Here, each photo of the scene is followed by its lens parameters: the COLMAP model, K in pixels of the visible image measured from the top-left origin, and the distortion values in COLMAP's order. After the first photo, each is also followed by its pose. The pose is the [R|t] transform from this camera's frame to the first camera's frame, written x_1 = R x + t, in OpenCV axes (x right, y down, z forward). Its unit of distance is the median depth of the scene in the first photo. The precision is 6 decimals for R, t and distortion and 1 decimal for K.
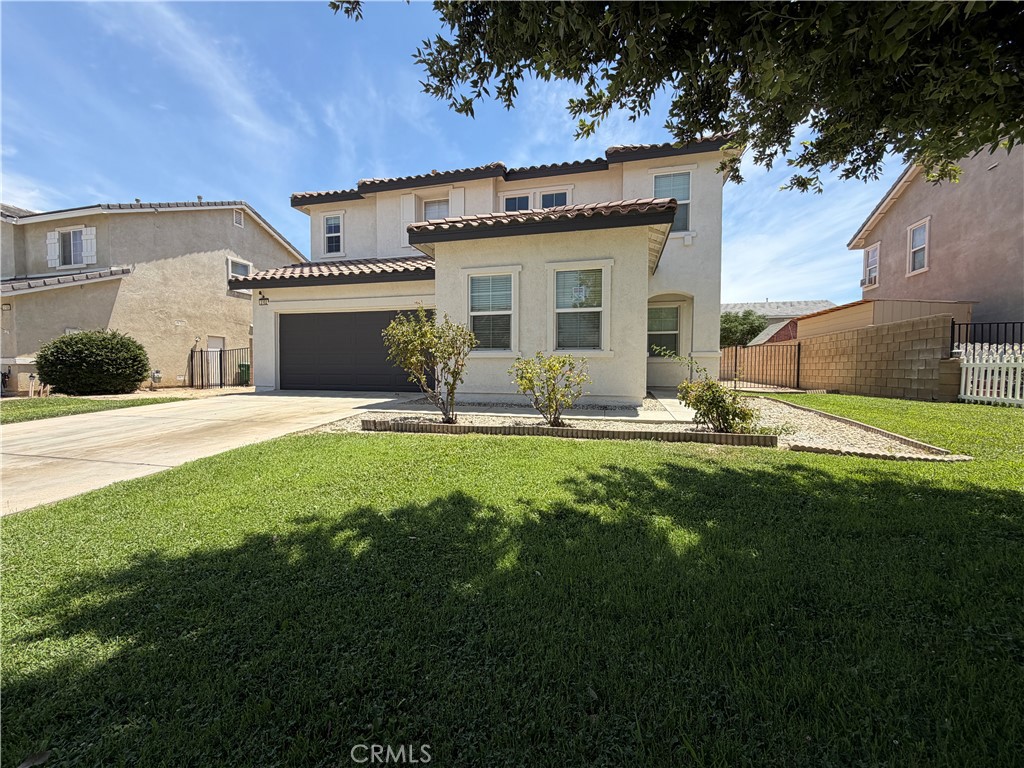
lens RADIAL K [[409.6, 0, 511.2], [0, 409.6, 381.8], [0, 0, 1]] dist [0.002349, -0.000123]
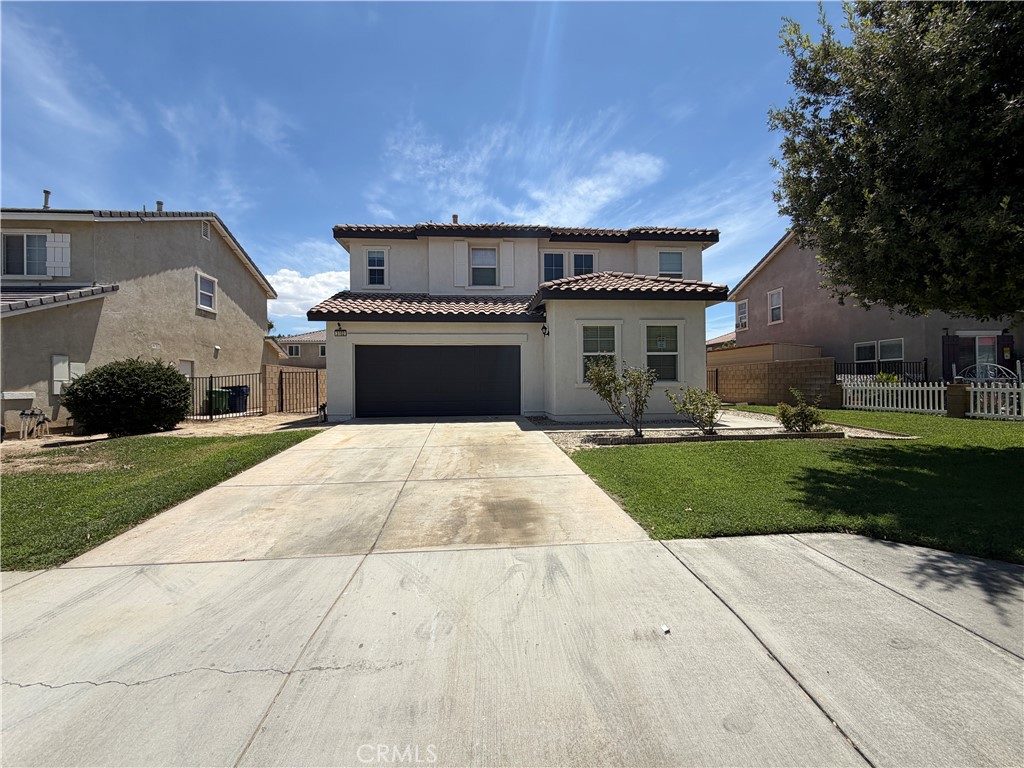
lens RADIAL K [[409.6, 0, 516.1], [0, 409.6, 378.9], [0, 0, 1]] dist [0.002349, -0.000123]
pose [[0.941357, -0.009043, 0.337290, -0.455360], [0.023987, 0.998905, -0.040166, -0.023669], [-0.336557, 0.045901, 0.940544, -0.095377]]
